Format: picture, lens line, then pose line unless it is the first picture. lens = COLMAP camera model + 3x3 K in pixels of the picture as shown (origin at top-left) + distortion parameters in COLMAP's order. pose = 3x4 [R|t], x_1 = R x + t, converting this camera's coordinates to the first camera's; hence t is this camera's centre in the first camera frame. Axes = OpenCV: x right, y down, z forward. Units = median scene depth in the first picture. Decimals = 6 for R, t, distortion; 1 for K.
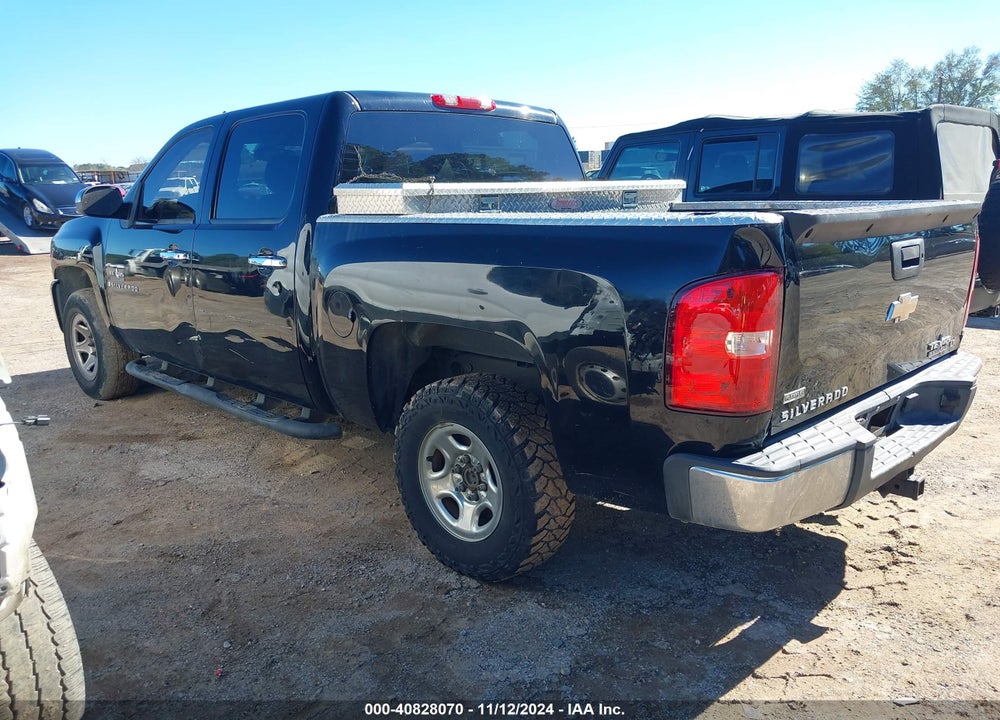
lens RADIAL K [[759.3, 0, 459.1], [0, 759.3, 368.4], [0, 0, 1]] dist [-0.038297, 0.027057]
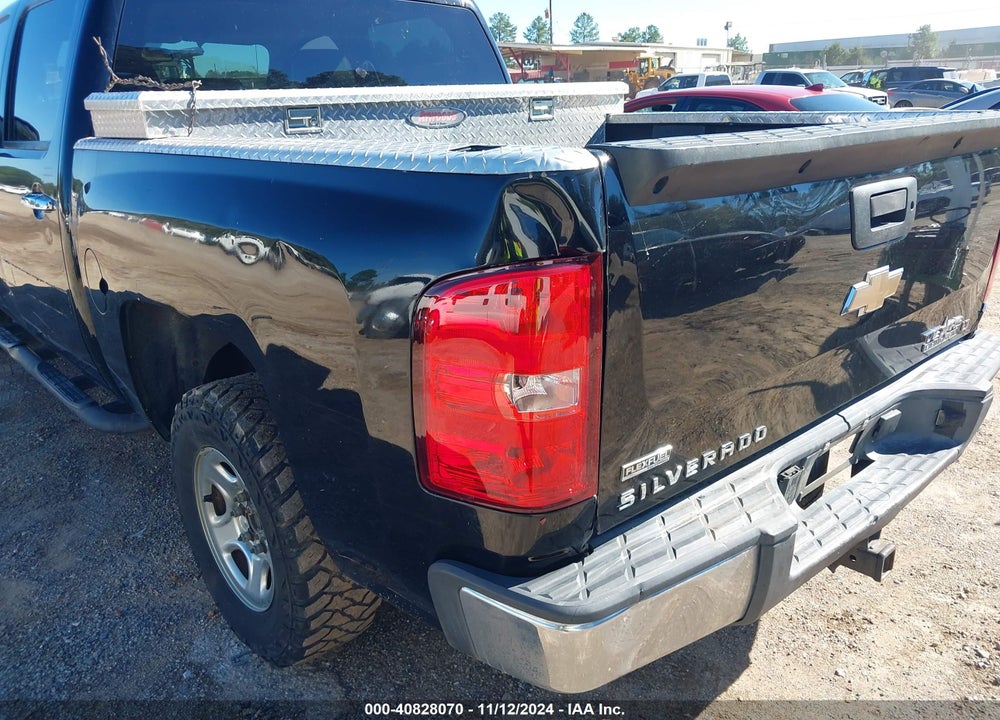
lens RADIAL K [[759.3, 0, 491.5], [0, 759.3, 355.9], [0, 0, 1]] dist [-0.038297, 0.027057]
pose [[0.999619, 0.004512, -0.027219, 0.283469], [-0.001650, 0.994548, 0.104271, -0.089742], [0.027541, -0.104186, 0.994176, 0.352774]]
